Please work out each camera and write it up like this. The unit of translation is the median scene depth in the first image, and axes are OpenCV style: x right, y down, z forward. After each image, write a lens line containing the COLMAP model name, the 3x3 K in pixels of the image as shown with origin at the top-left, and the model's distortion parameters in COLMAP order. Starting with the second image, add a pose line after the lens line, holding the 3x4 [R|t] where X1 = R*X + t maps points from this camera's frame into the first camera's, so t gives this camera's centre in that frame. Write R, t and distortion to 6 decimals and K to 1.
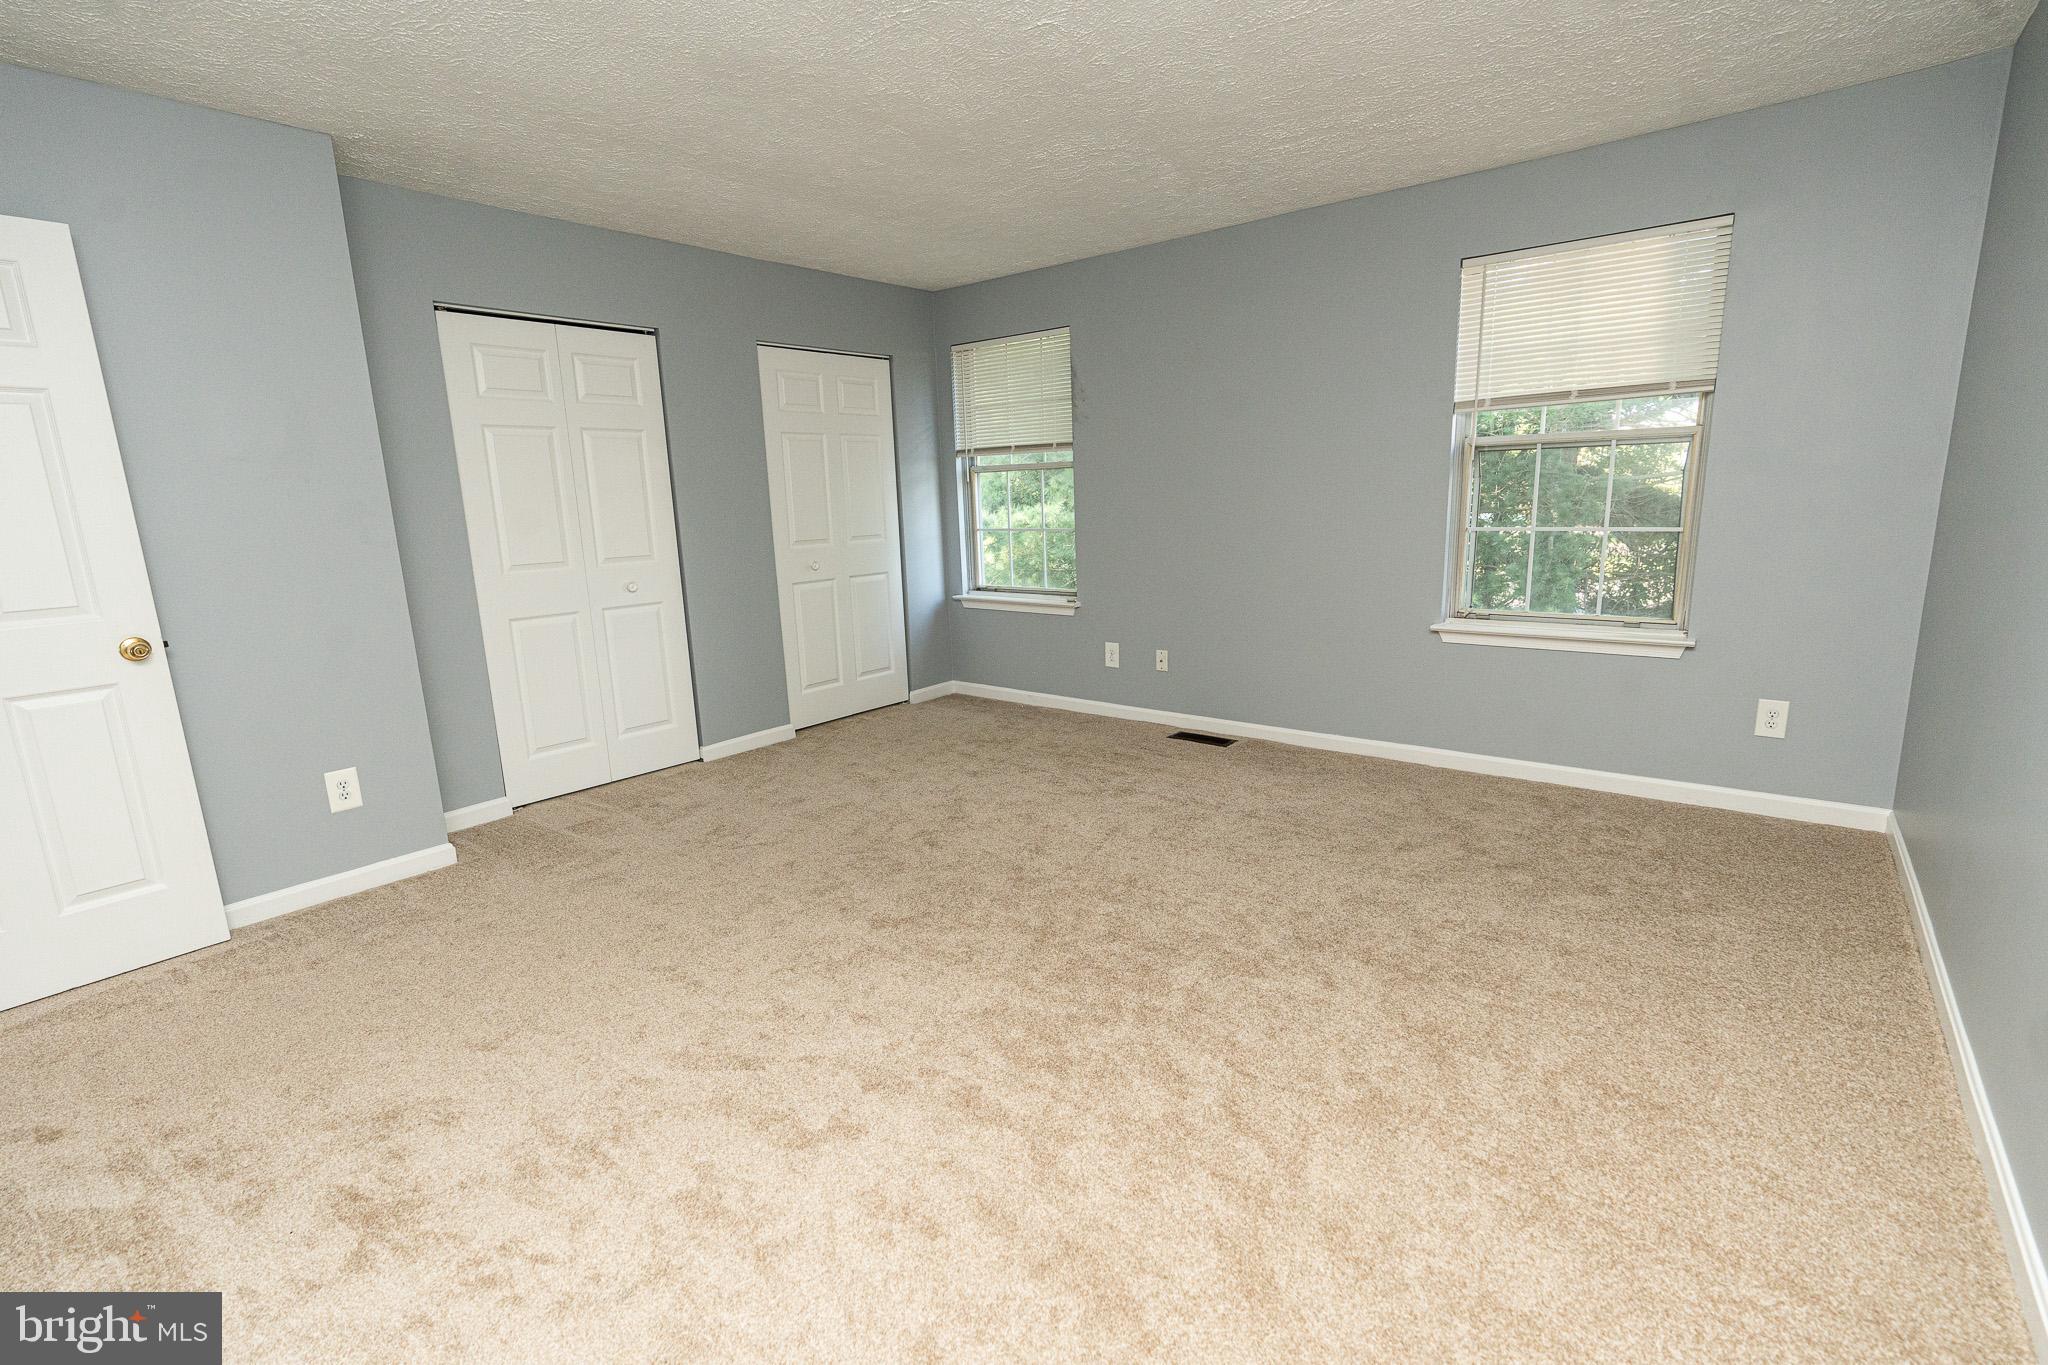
lens RADIAL K [[910.5, 0, 1024.0], [0, 910.5, 682.5], [0, 0, 1]] dist [-0.002785, 0.000526]
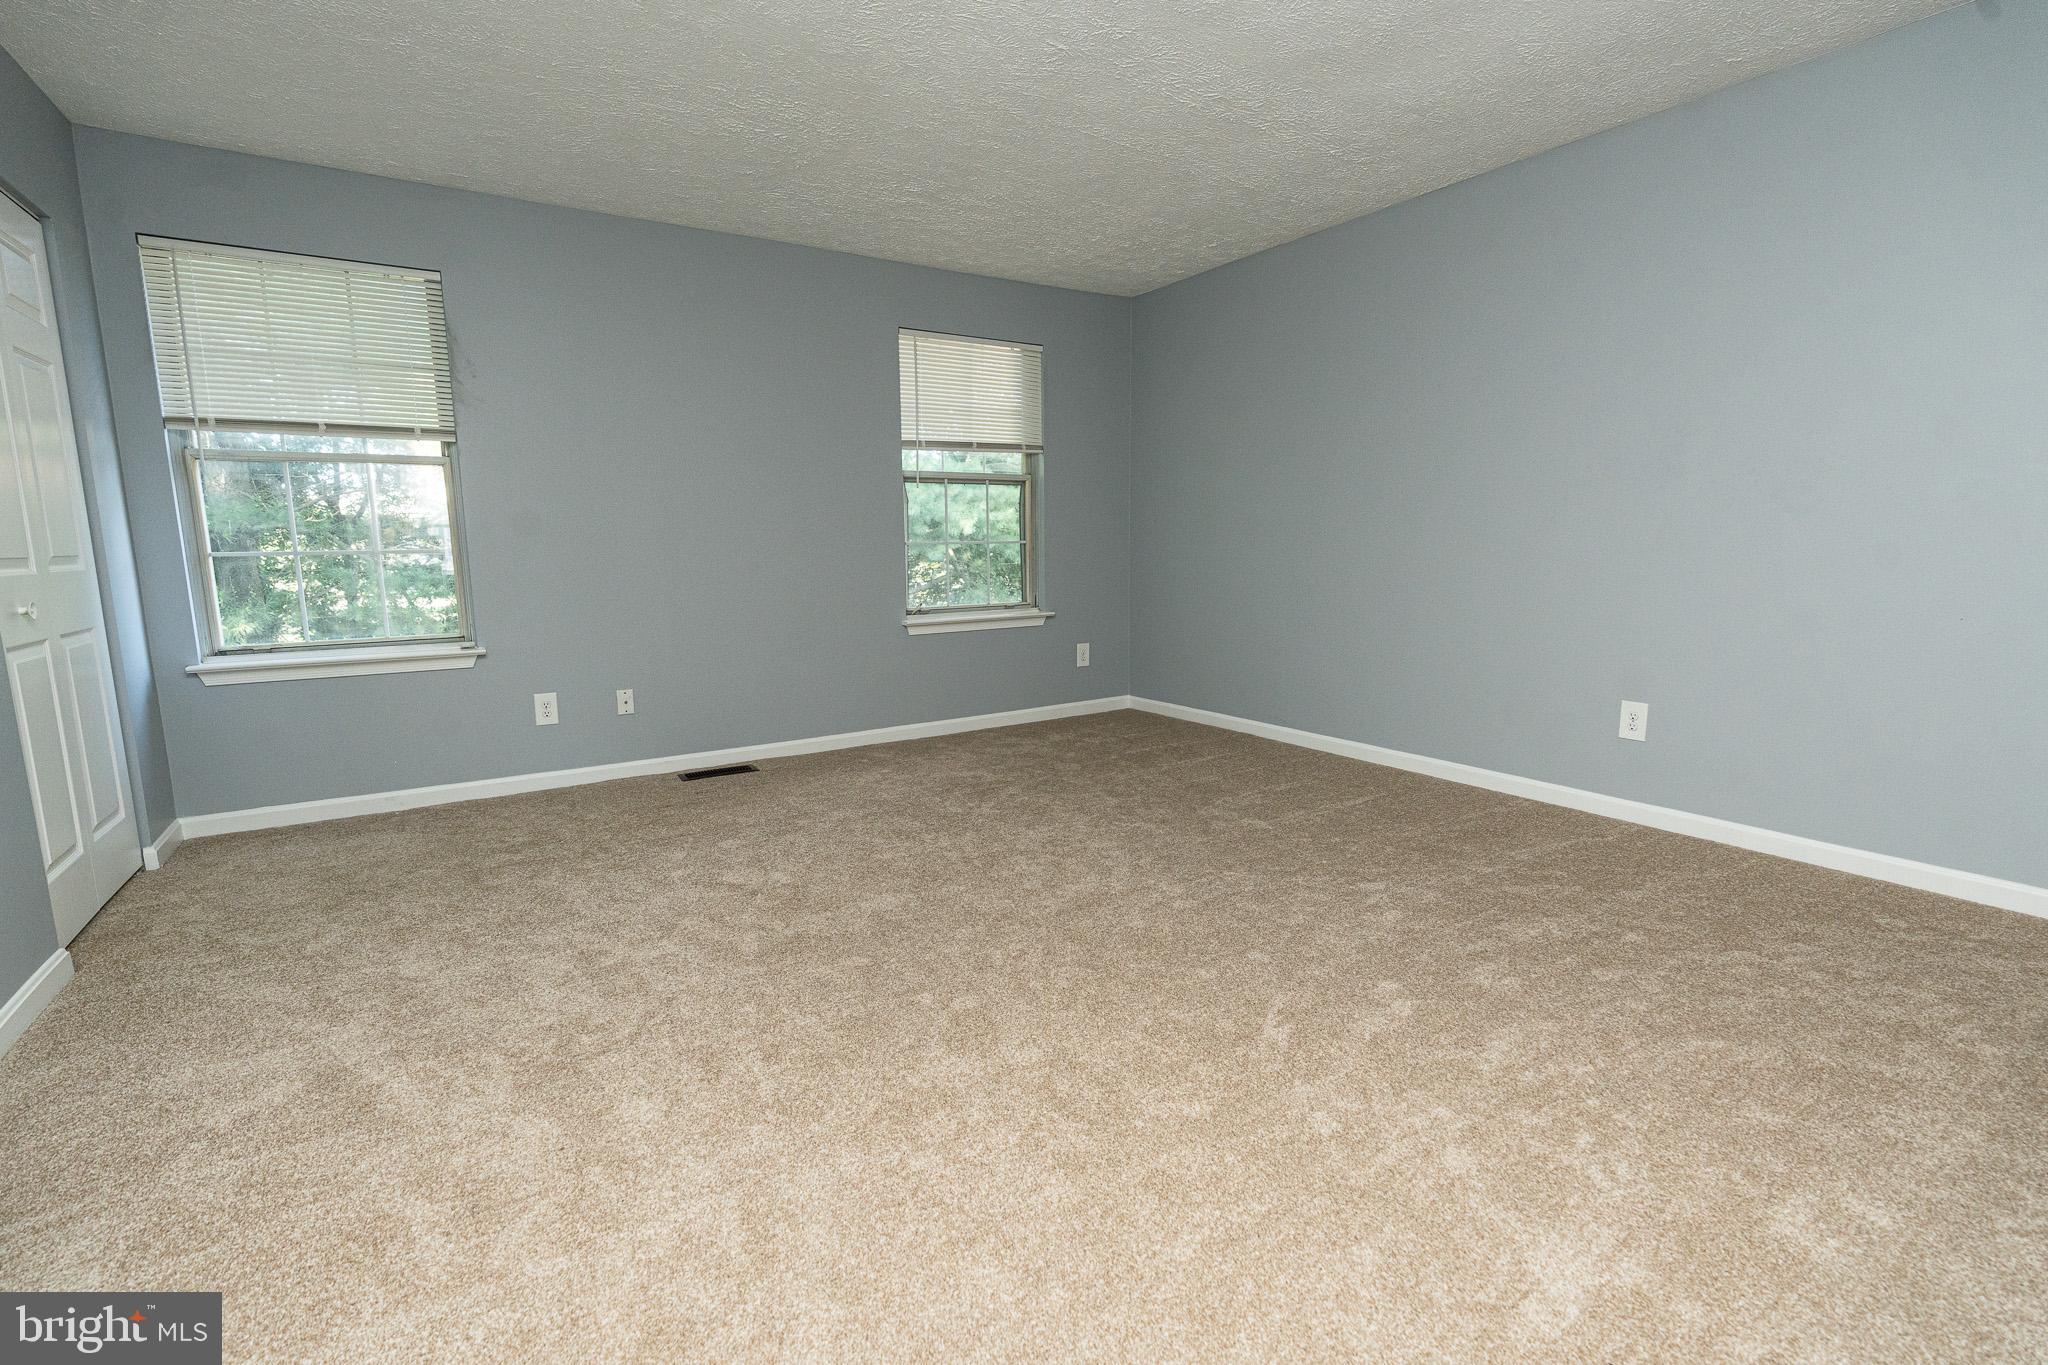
lens RADIAL K [[886.2, 0, 1020.0], [0, 886.2, 646.8], [0, 0, 1]] dist [-0.030366, 0.000203]
pose [[0.323967, -0.114762, 0.939082, -0.469670], [0.167488, 0.983894, 0.062458, -0.061338], [-0.931124, 0.137051, 0.337971, 0.365219]]
